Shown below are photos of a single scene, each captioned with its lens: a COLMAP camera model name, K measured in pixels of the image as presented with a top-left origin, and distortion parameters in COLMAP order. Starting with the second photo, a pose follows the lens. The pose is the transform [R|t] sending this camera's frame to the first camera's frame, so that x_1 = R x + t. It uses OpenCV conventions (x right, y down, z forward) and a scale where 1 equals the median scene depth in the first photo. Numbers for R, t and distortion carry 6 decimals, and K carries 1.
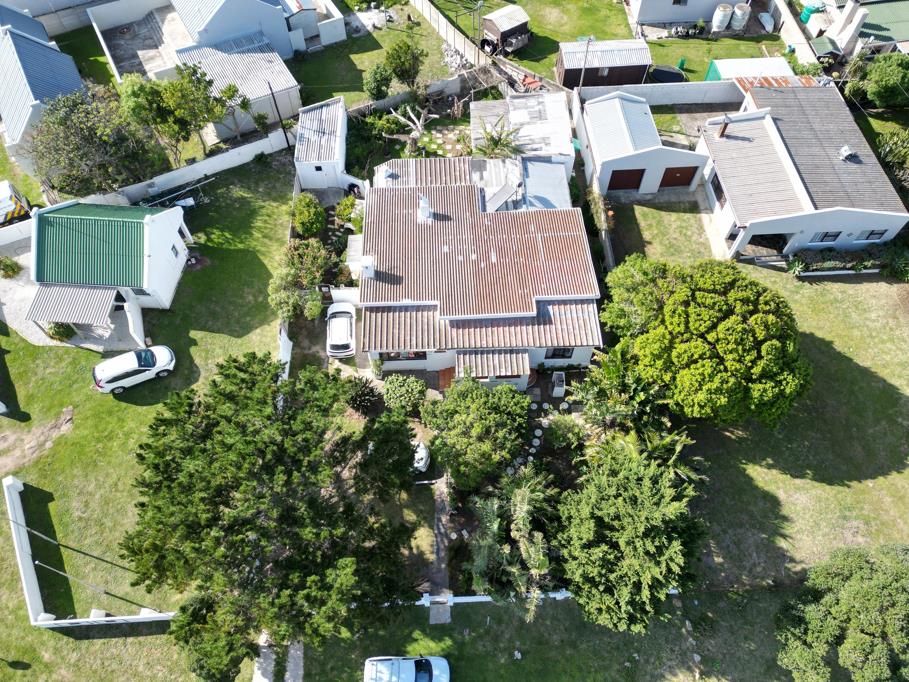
lens RADIAL K [[630.9, 0, 458.2], [0, 630.9, 342.2], [0, 0, 1]] dist [0.088780, -0.086456]
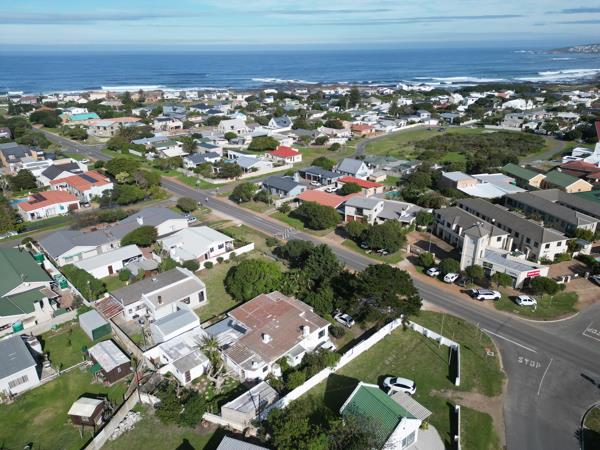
lens RADIAL K [[416.4, 0, 302.5], [0, 416.4, 225.8], [0, 0, 1]] dist [0.088780, -0.086456]
pose [[-0.662897, -0.282039, 0.693557, -1.217657], [0.637637, 0.272840, 0.720401, -1.503080], [-0.392411, 0.919789, -0.001026, 0.638465]]
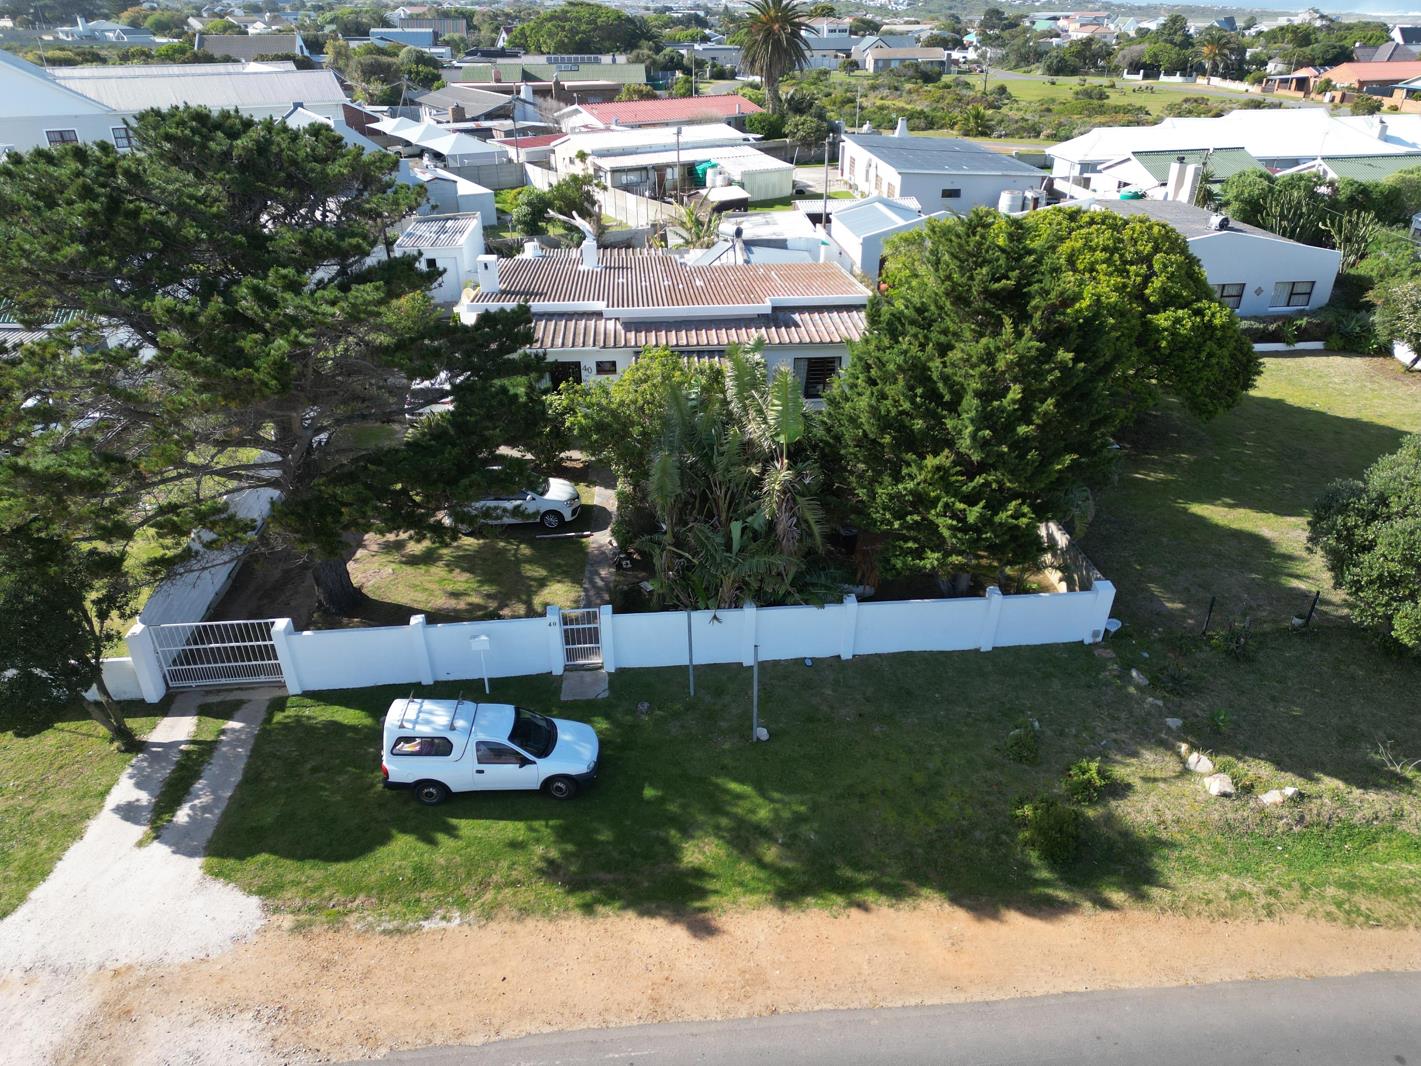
lens RADIAL K [[986.2, 0, 716.3], [0, 986.2, 534.9], [0, 0, 1]] dist [0.088780, -0.086456]
pose [[0.999119, -0.023318, 0.034896, 0.035809], [0.037453, 0.870592, -0.490579, 0.587039], [-0.018941, 0.491453, 0.870698, 0.300548]]
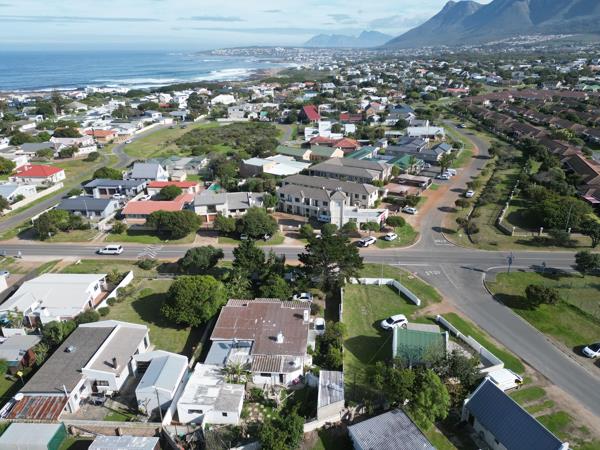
lens RADIAL K [[416.4, 0, 302.5], [0, 416.4, 225.8], [0, 0, 1]] dist [0.088780, -0.086456]
pose [[-0.992597, -0.033326, 0.116793, -0.323255], [0.109769, 0.165409, 0.980097, -1.899205], [-0.051981, 0.985662, -0.160527, 0.944179]]
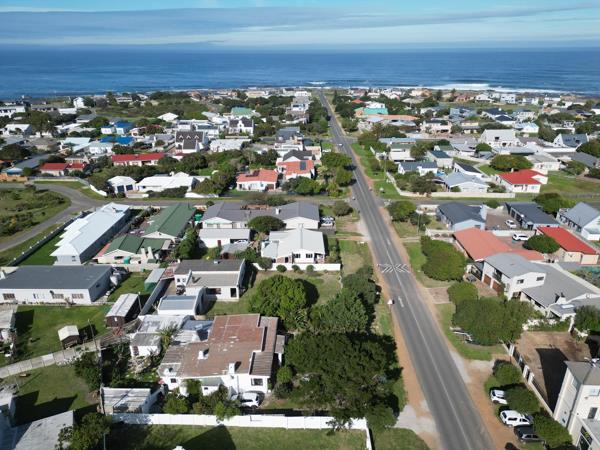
lens RADIAL K [[416.4, 0, 302.5], [0, 416.4, 225.8], [0, 0, 1]] dist [0.088780, -0.086456]
pose [[0.054940, -0.384832, 0.921350, -1.384739], [0.845040, 0.509445, 0.162397, -0.427645], [-0.531873, 0.769656, 0.353188, -0.081619]]
